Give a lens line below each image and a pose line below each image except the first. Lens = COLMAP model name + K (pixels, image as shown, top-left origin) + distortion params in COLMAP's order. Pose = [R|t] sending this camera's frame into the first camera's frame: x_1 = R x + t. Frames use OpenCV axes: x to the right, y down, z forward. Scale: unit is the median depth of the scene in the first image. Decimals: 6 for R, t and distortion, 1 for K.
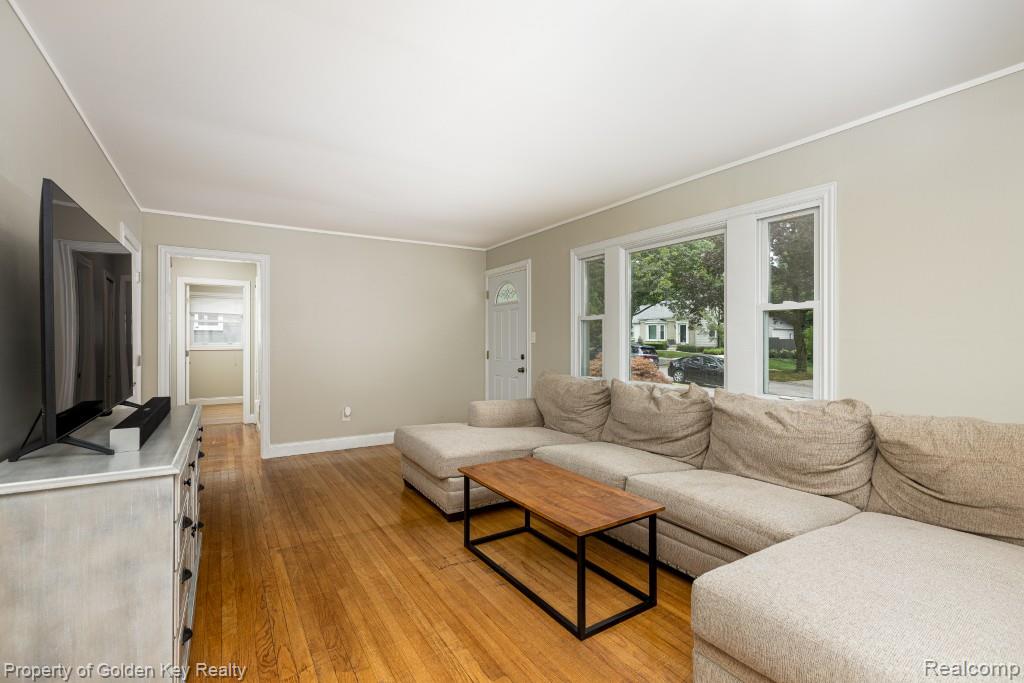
lens RADIAL K [[461.2, 0, 515.5], [0, 461.2, 340.6], [0, 0, 1]] dist [-0.014133, 0.000067]
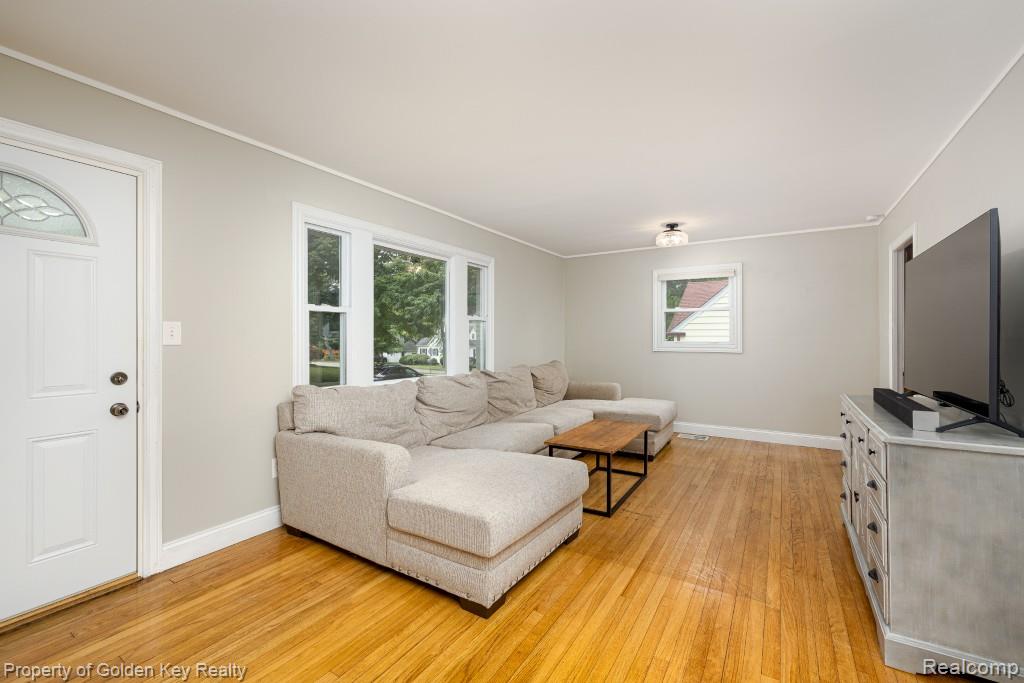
lens RADIAL K [[434.3, 0, 512.4], [0, 434.3, 339.5], [0, 0, 1]] dist [-0.000777, 0.000618]
pose [[-0.430656, -0.003242, 0.902510, -0.904991], [0.001737, 0.999989, 0.004421, -0.001331], [-0.902514, 0.003472, -0.430646, 1.554405]]
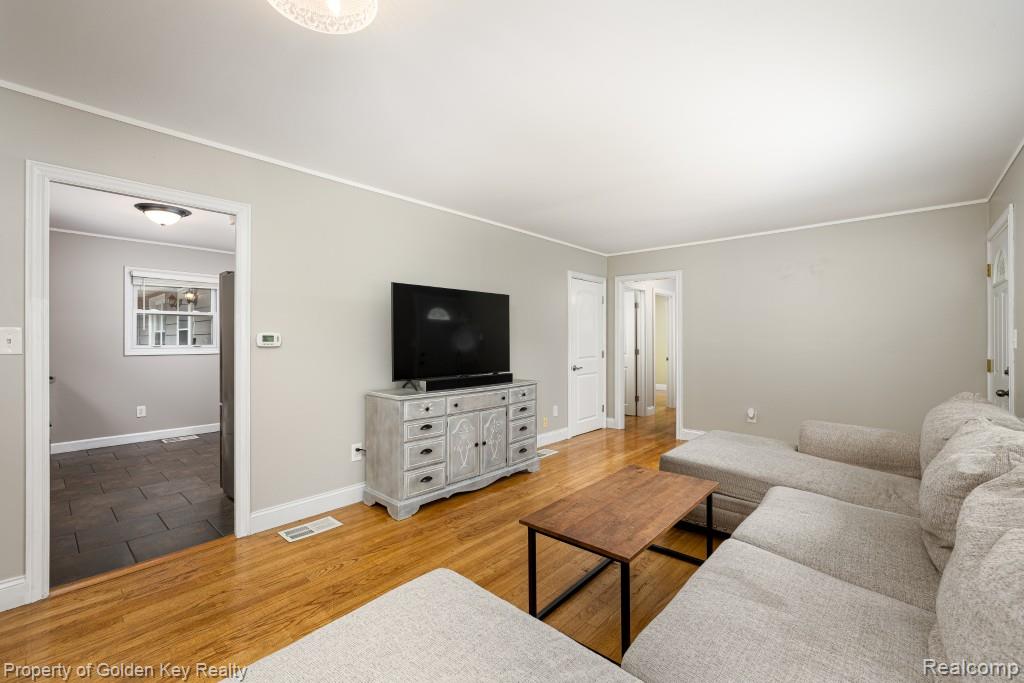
lens RADIAL K [[434.3, 0, 509.2], [0, 434.3, 339.5], [0, 0, 1]] dist [-0.000777, 0.000618]
pose [[0.260600, 0.000439, -0.965447, 0.707936], [0.000081, 1.000000, 0.000477, -0.009593], [0.965447, -0.000203, 0.260600, 0.437644]]
